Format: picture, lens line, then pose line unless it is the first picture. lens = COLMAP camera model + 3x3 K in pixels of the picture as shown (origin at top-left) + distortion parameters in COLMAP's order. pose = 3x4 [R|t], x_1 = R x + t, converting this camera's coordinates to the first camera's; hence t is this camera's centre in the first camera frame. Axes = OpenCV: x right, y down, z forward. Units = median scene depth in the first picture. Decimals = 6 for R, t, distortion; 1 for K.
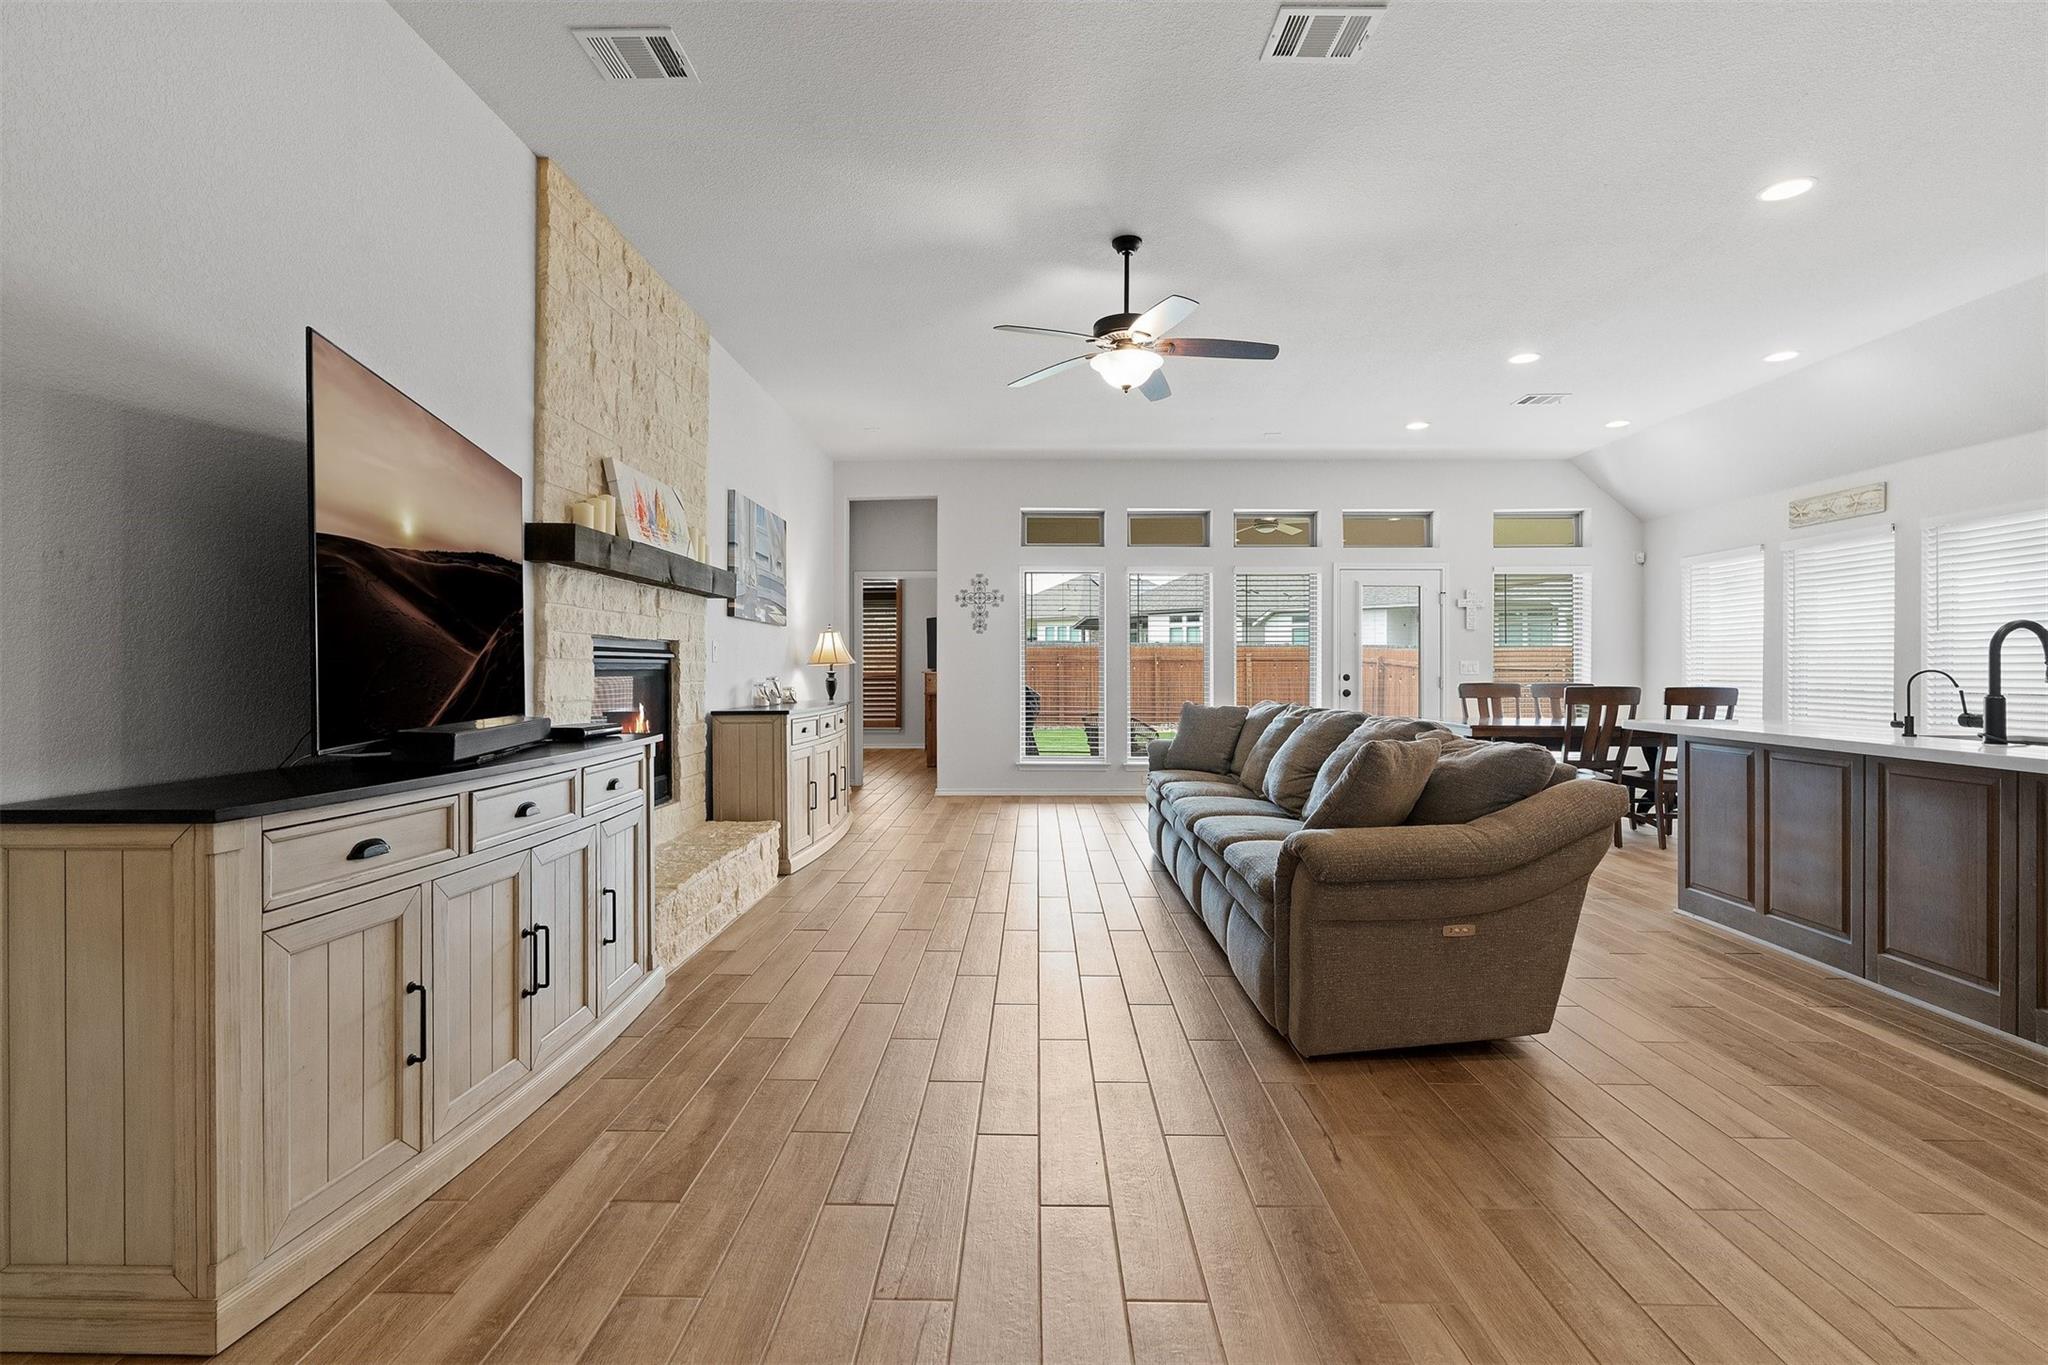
lens RADIAL K [[934.3, 0, 1020.0], [0, 934.3, 663.1], [0, 0, 1]] dist [-0.014130, 0.008209]
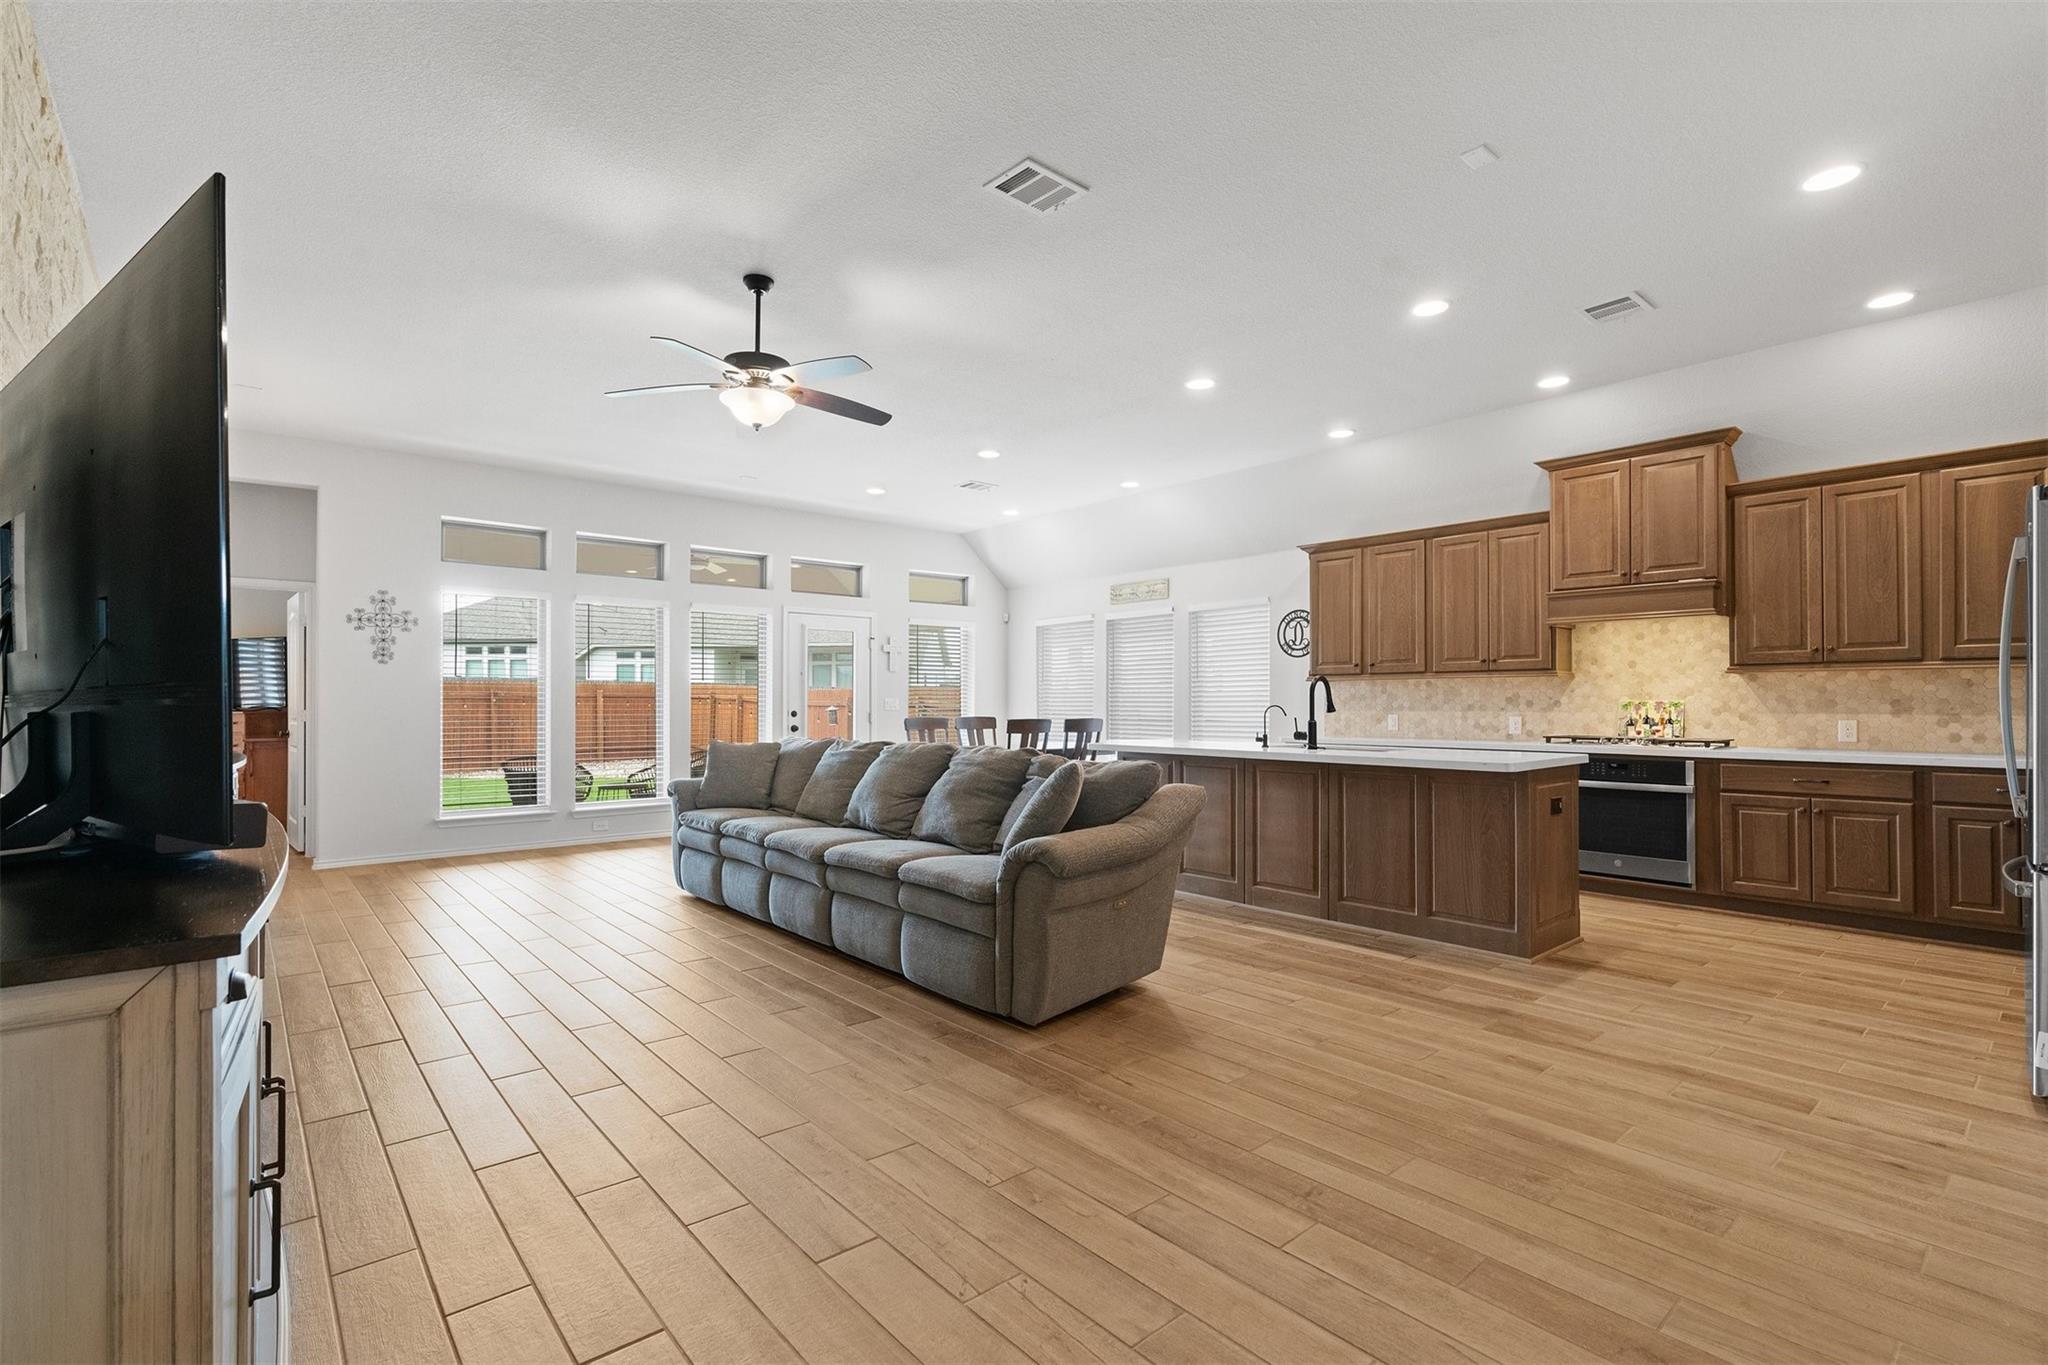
lens RADIAL K [[930.1, 0, 1017.9], [0, 930.1, 693.9], [0, 0, 1]] dist [-0.009147, 0.001201]
pose [[0.749372, 0.005289, 0.662128, -0.344315], [-0.000894, 0.999975, -0.006976, -0.000788], [-0.662149, 0.004635, 0.749358, 0.070451]]
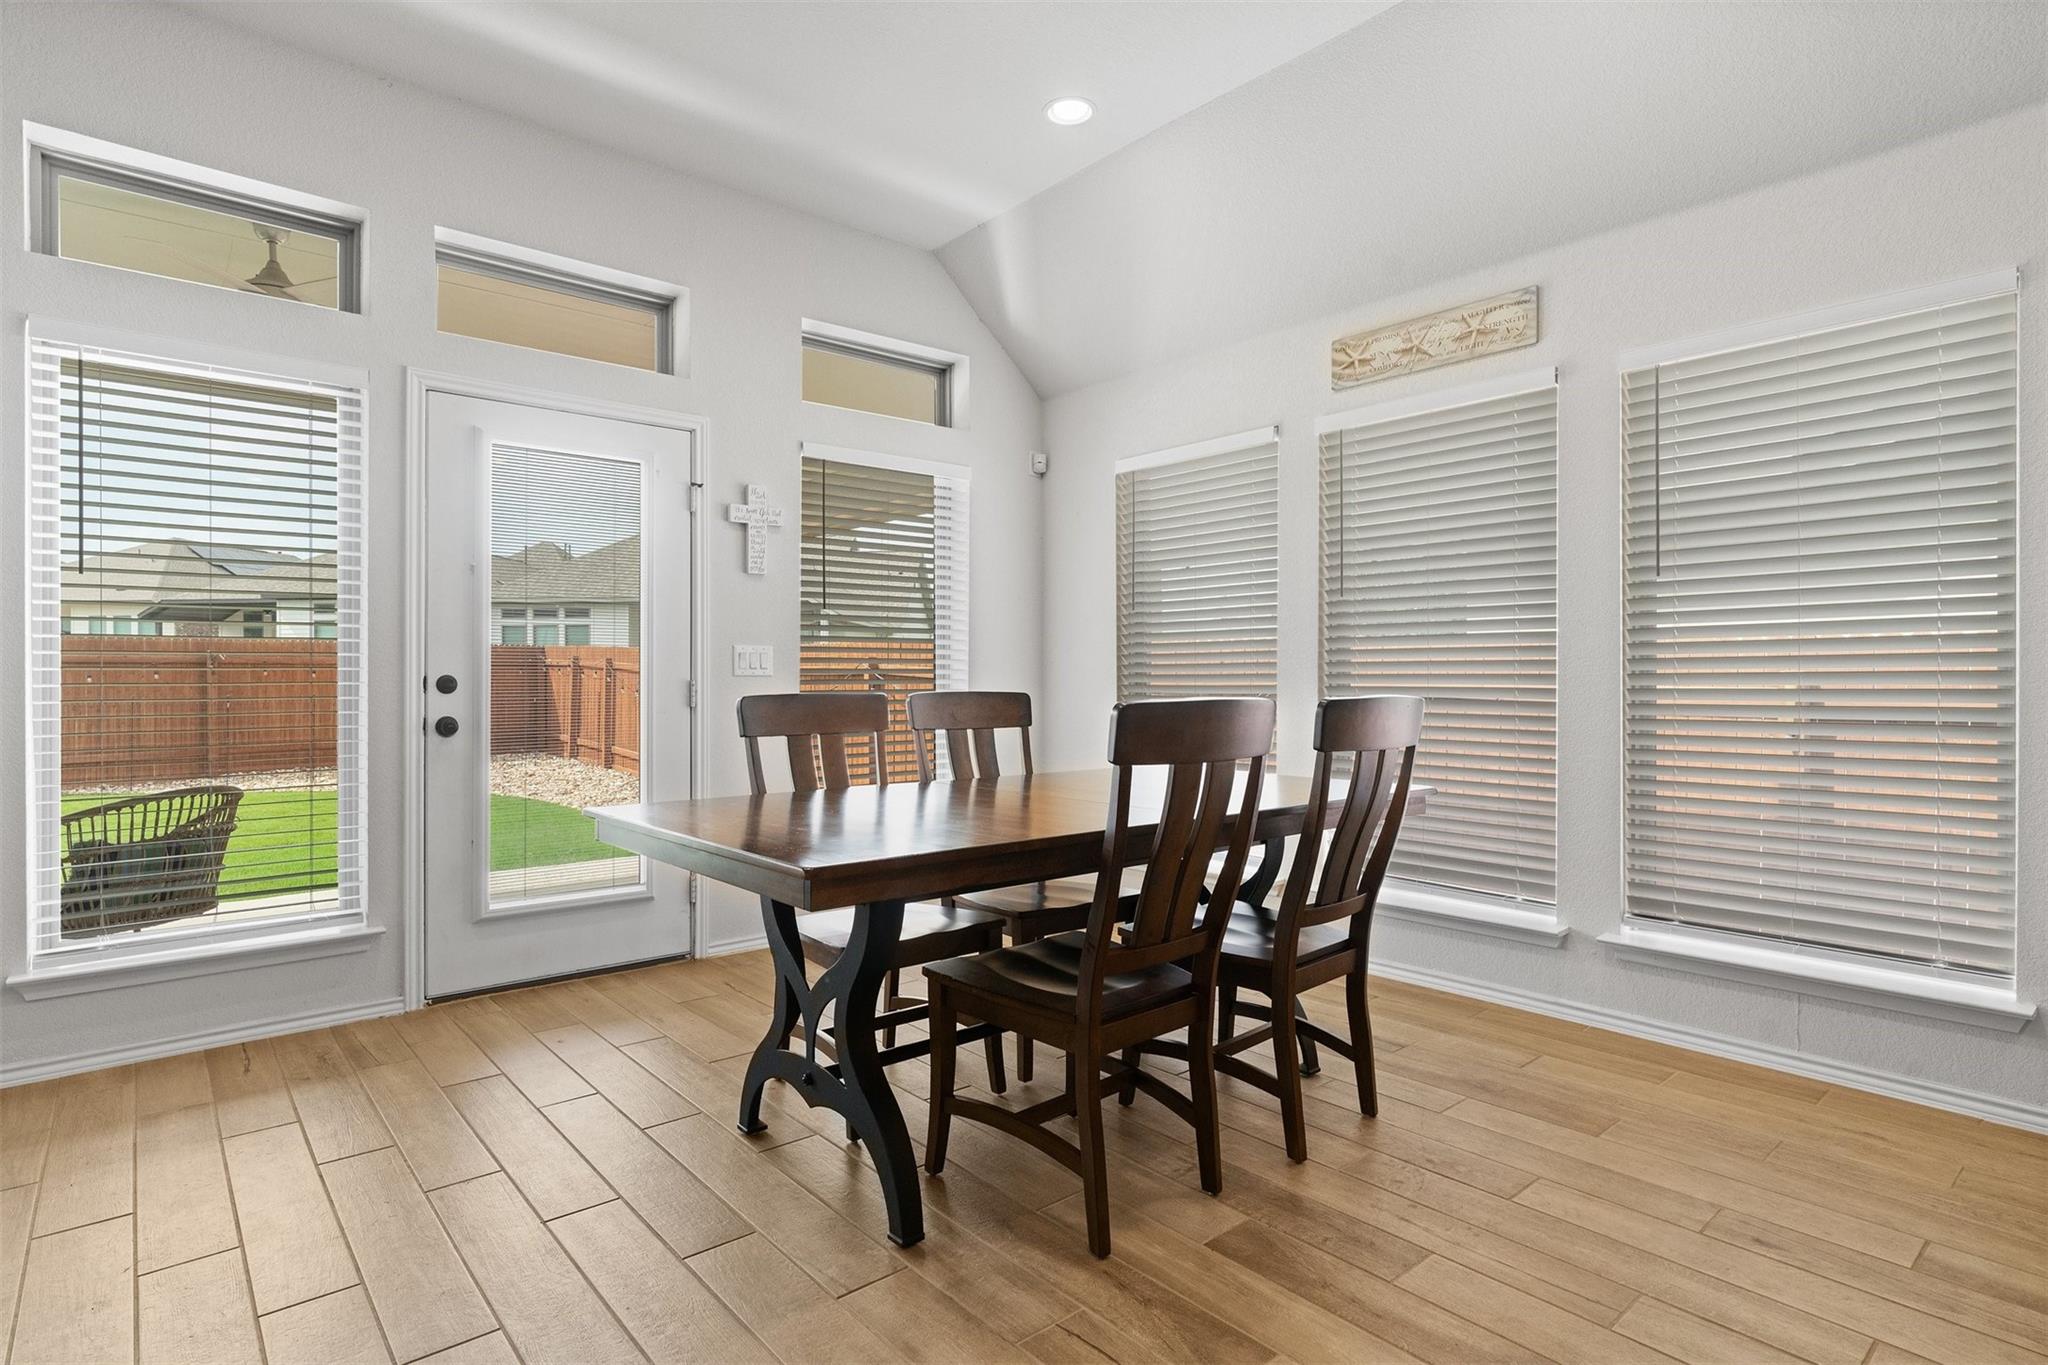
lens RADIAL K [[1038.2, 0, 1019.8], [0, 1038.2, 677.3], [0, 0, 1]] dist [-0.004898, -0.000513]
pose [[0.745772, -0.001018, 0.666200, 0.521120], [-0.000689, 0.999997, 0.002299, 0.024517], [-0.666200, -0.002174, 0.745770, 1.150149]]
